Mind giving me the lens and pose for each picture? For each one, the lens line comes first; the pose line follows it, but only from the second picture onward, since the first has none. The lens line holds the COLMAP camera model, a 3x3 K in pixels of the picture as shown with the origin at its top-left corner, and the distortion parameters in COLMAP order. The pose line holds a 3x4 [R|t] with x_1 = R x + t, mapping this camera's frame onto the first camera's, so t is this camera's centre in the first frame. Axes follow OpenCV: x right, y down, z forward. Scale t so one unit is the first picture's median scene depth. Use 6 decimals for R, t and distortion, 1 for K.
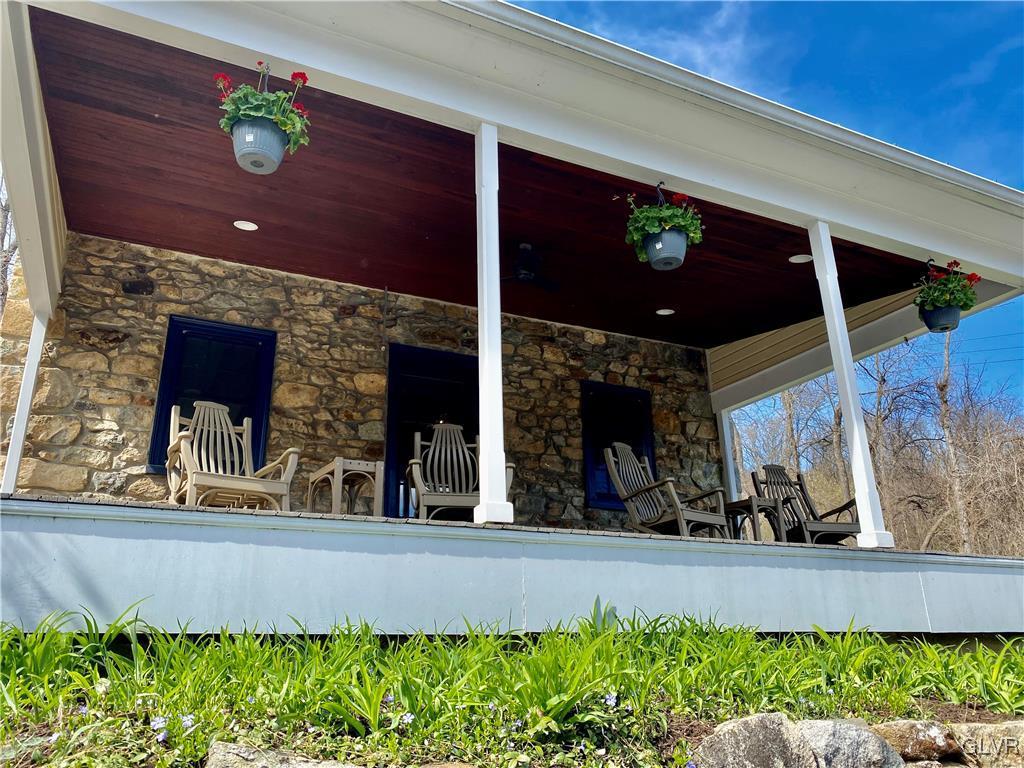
lens RADIAL K [[790.0, 0, 511.2], [0, 790.0, 380.4], [0, 0, 1]] dist [0.017439, 0.001247]
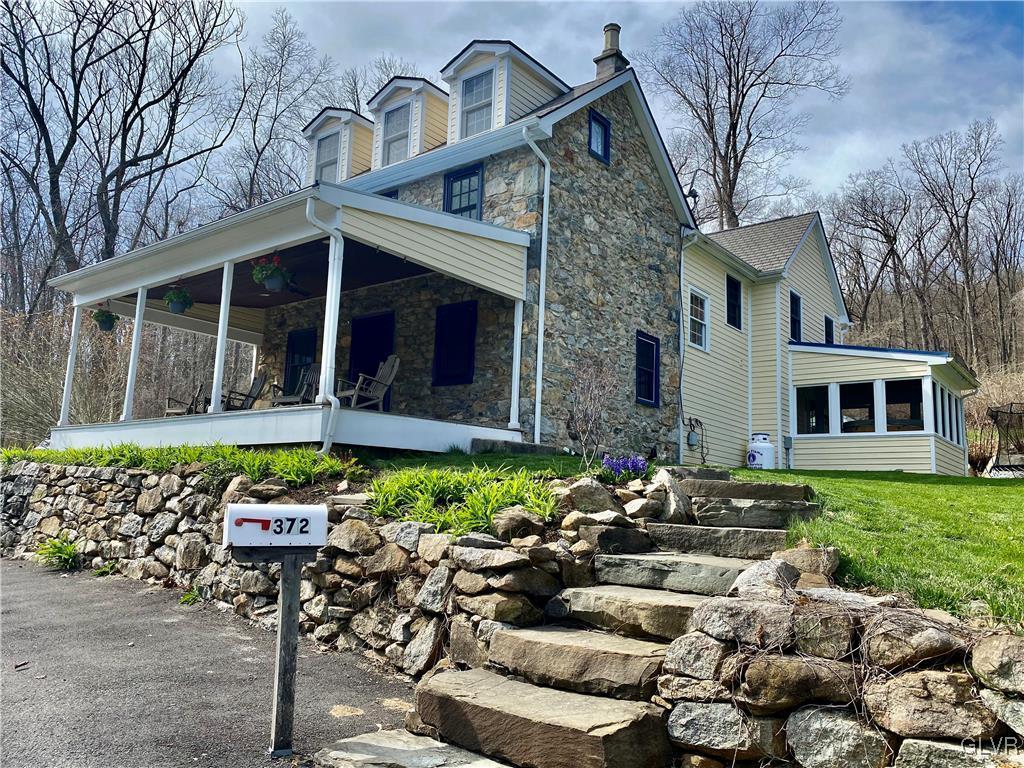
lens RADIAL K [[790.0, 0, 512.9], [0, 790.0, 386.0], [0, 0, 1]] dist [0.017439, 0.001247]
pose [[0.440308, -0.112259, -0.890801, 1.614636], [0.256399, 0.966559, 0.004927, 0.191941], [0.860458, -0.230570, 0.454367, 0.392771]]
